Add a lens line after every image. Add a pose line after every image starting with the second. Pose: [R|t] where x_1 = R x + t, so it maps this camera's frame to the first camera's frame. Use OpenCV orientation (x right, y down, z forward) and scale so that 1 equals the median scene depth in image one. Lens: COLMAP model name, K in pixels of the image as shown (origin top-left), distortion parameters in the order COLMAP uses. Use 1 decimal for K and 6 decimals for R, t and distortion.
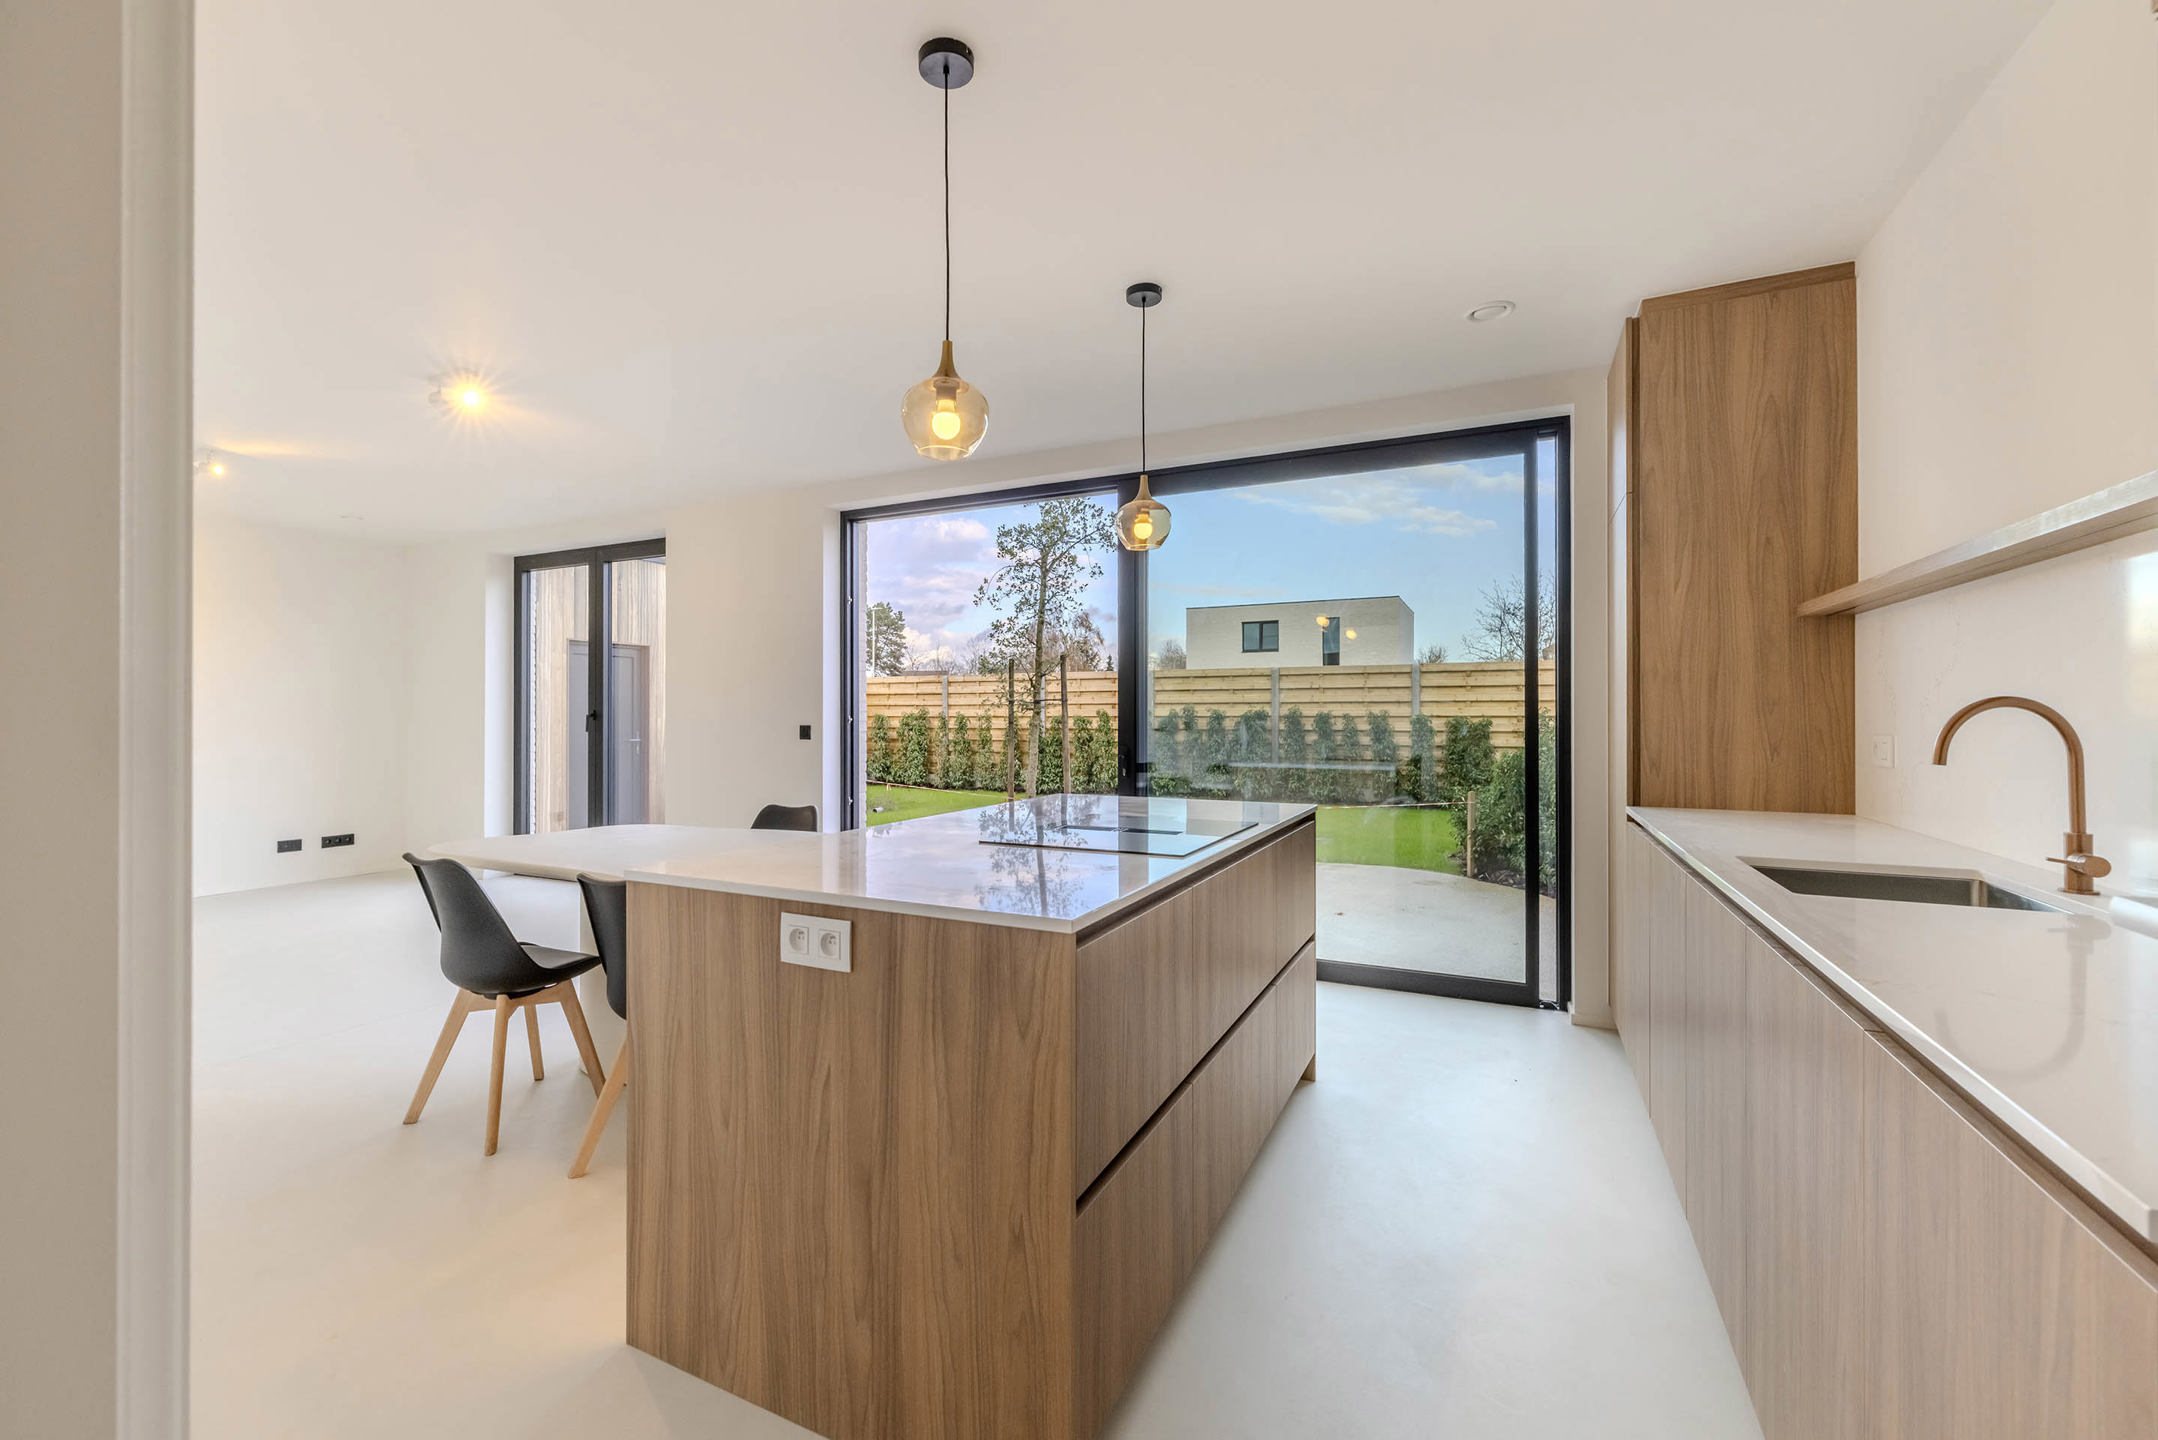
lens RADIAL K [[861.5, 0, 1079.0], [0, 861.5, 720.0], [0, 0, 1]] dist [0.001345, 0.000008]
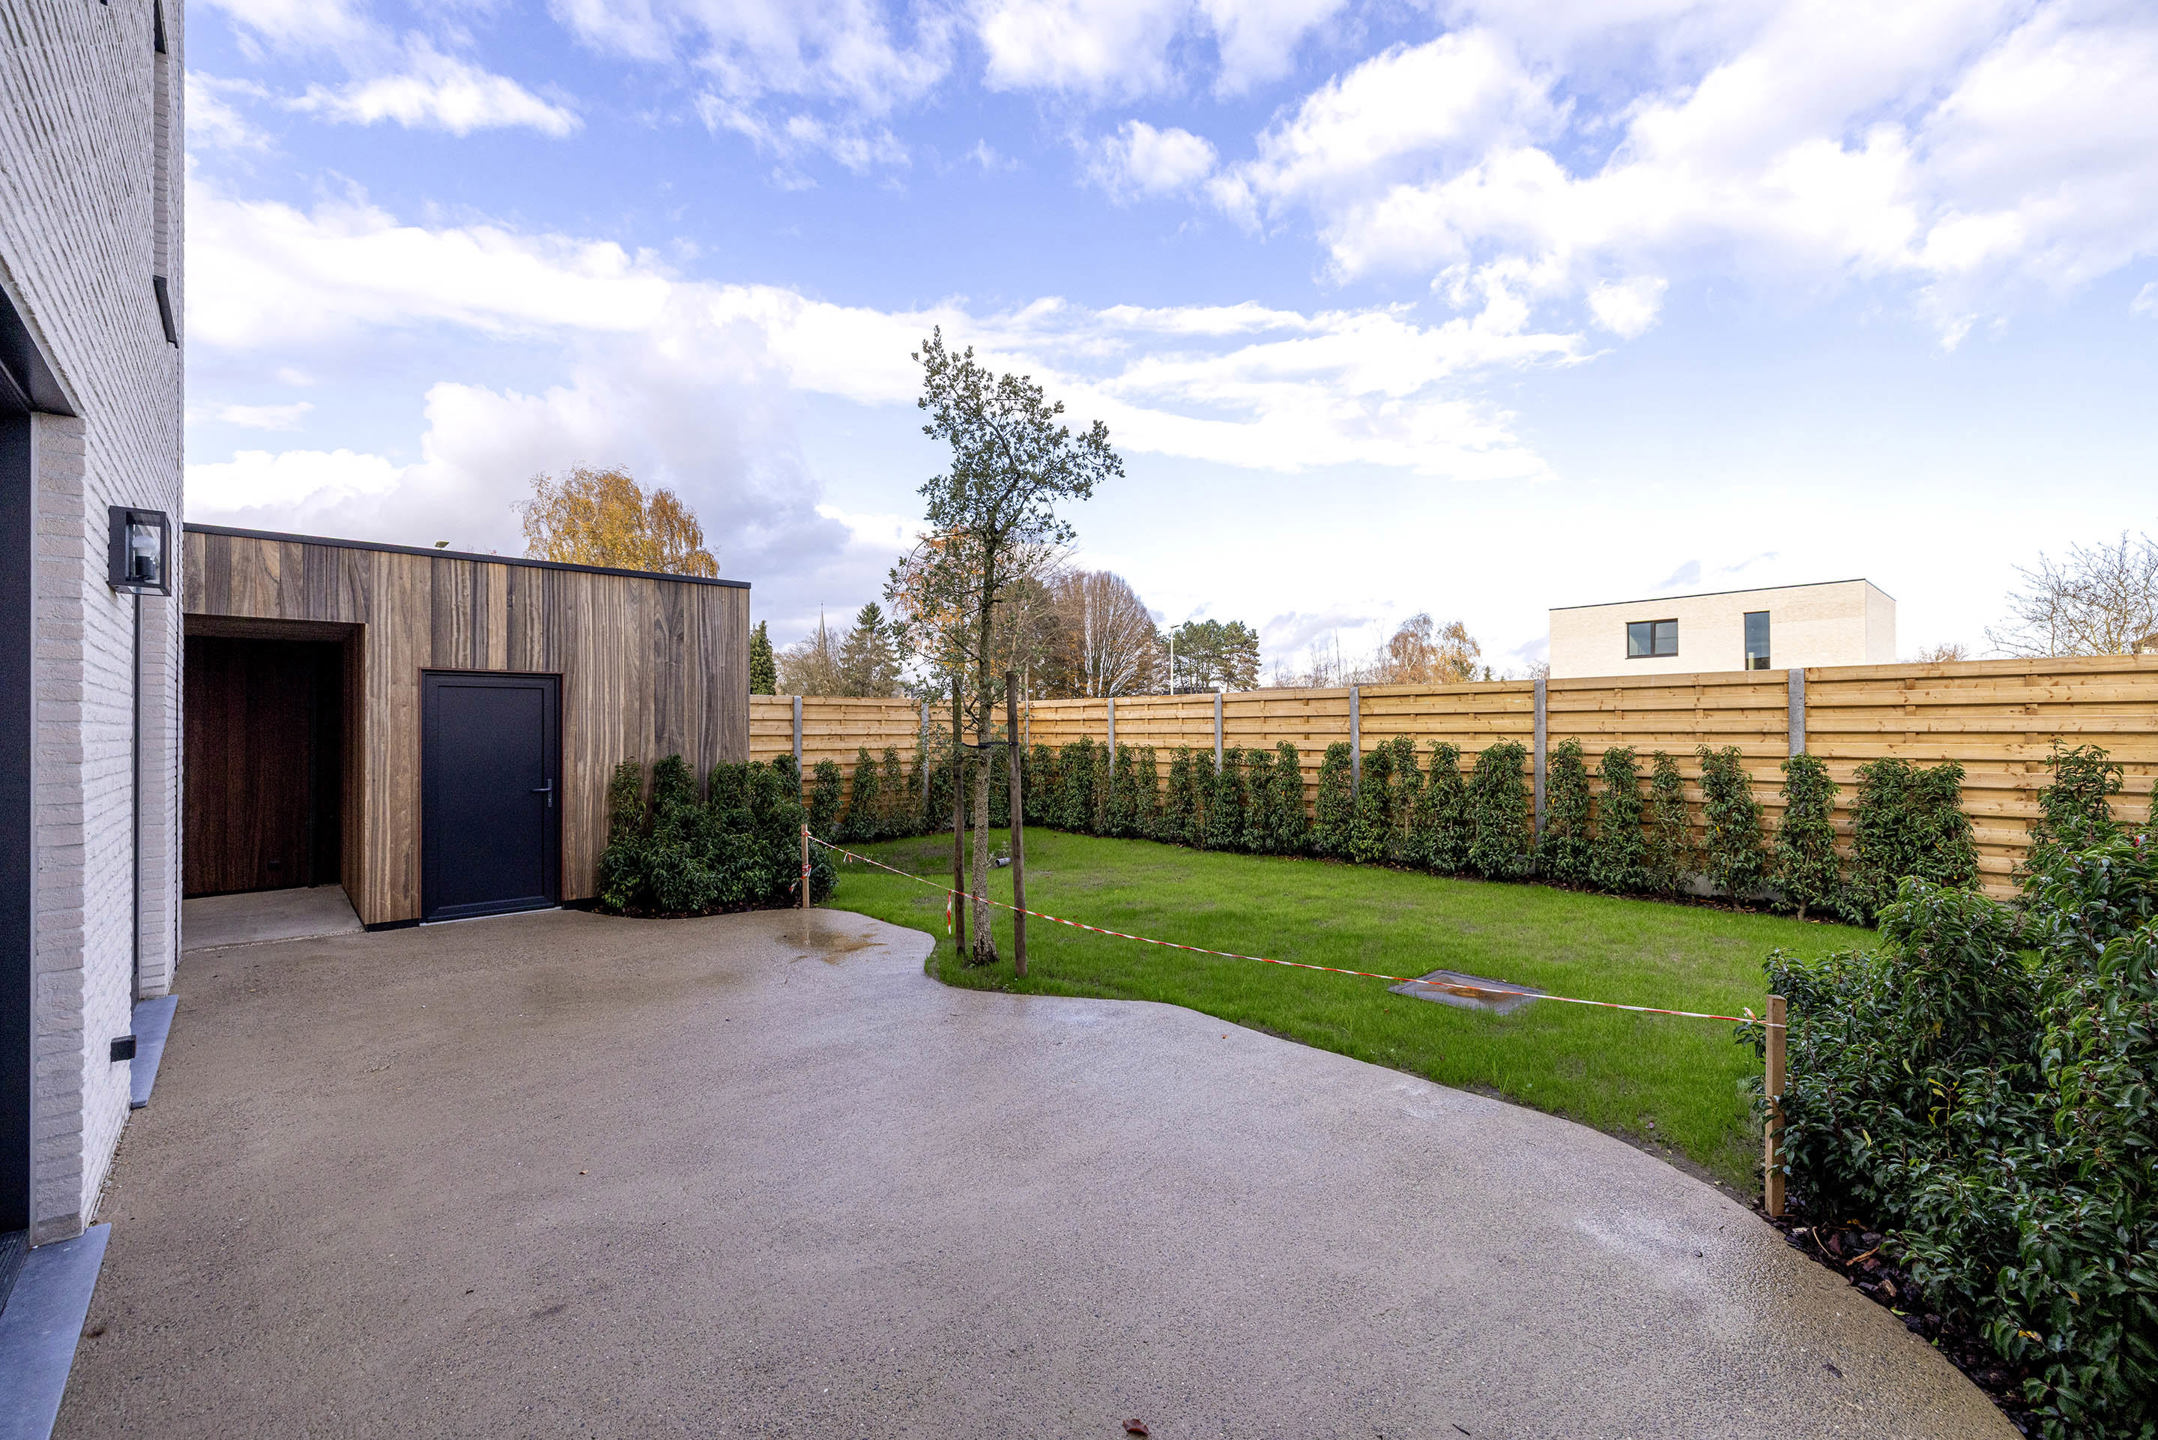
lens RADIAL K [[861.5, 0, 1079.0], [0, 861.5, 720.0], [0, 0, 1]] dist [0.001345, 0.000008]
pose [[0.924649, -0.004832, -0.380789, 0.155237], [-0.002739, 0.999809, -0.019338, -0.016180], [0.380810, 0.018924, 0.924460, 0.256614]]
